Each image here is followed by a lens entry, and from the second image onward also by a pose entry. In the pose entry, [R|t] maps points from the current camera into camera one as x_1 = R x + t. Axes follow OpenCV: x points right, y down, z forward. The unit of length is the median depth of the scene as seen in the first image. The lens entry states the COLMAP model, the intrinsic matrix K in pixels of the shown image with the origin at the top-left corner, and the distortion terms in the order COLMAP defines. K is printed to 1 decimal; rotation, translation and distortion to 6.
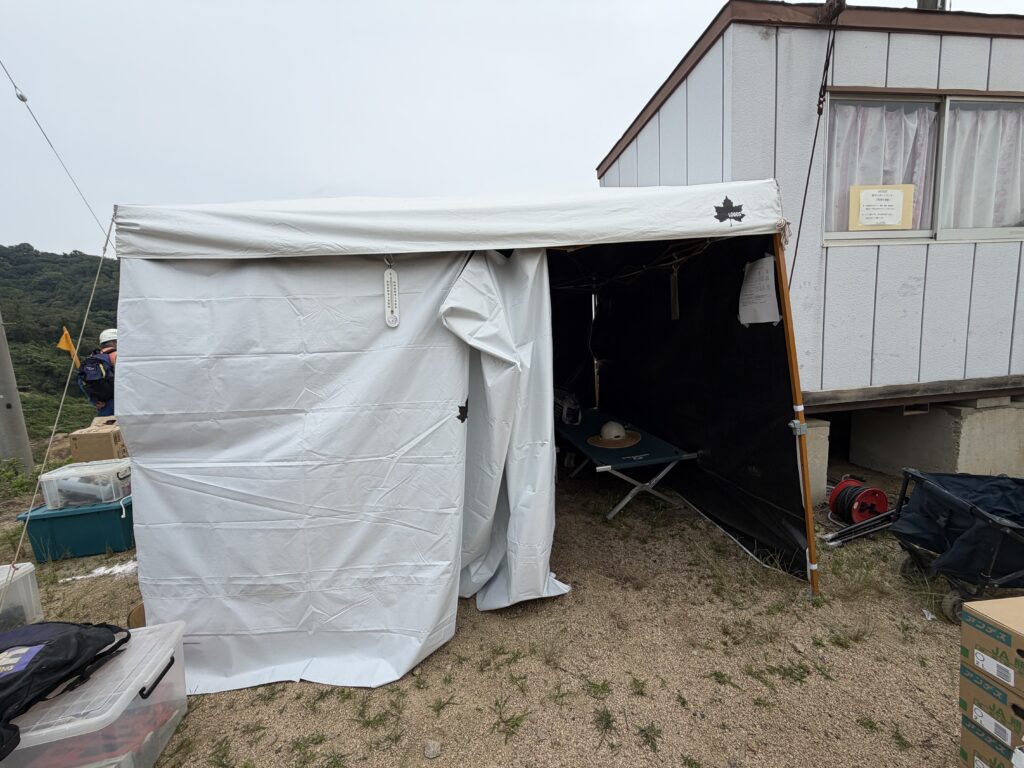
lens RADIAL K [[407.0, 0, 514.9], [0, 407.0, 390.4], [0, 0, 1]] dist [0.001496, 0.000641]
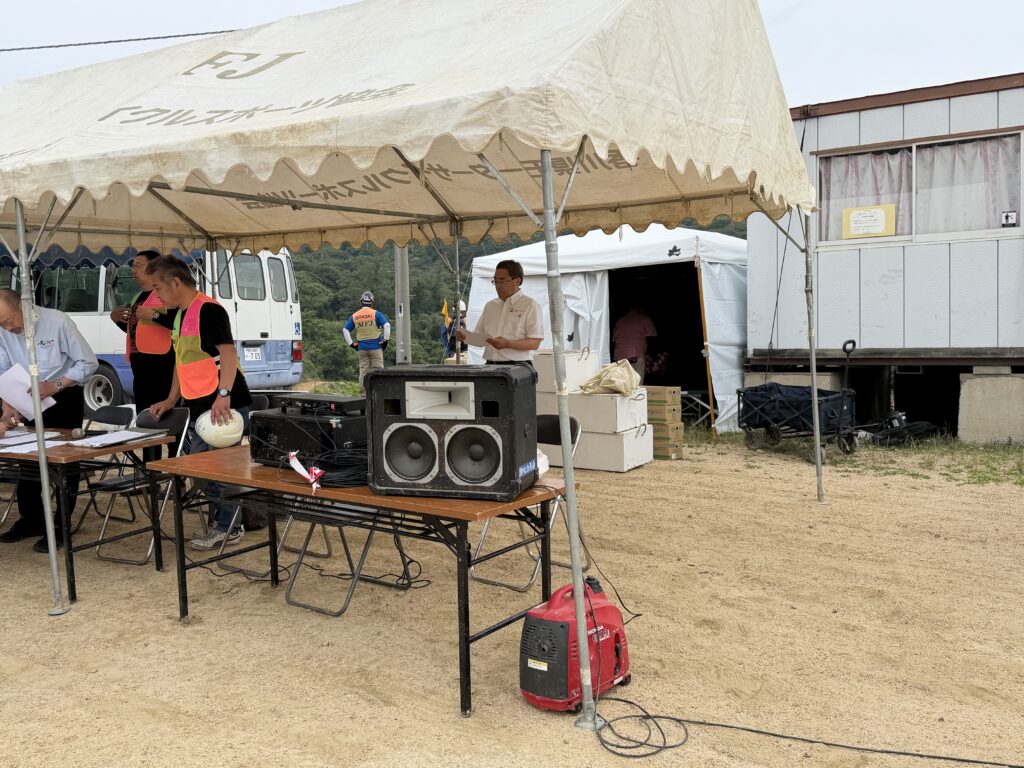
lens RADIAL K [[949.5, 0, 511.4], [0, 949.5, 385.4], [0, 0, 1]] dist [-0.005462, 0.000000]
pose [[0.746696, 0.069742, -0.661499, 2.128517], [-0.111536, 0.993535, -0.021151, 0.312932], [0.655747, 0.089574, 0.749648, -2.161122]]
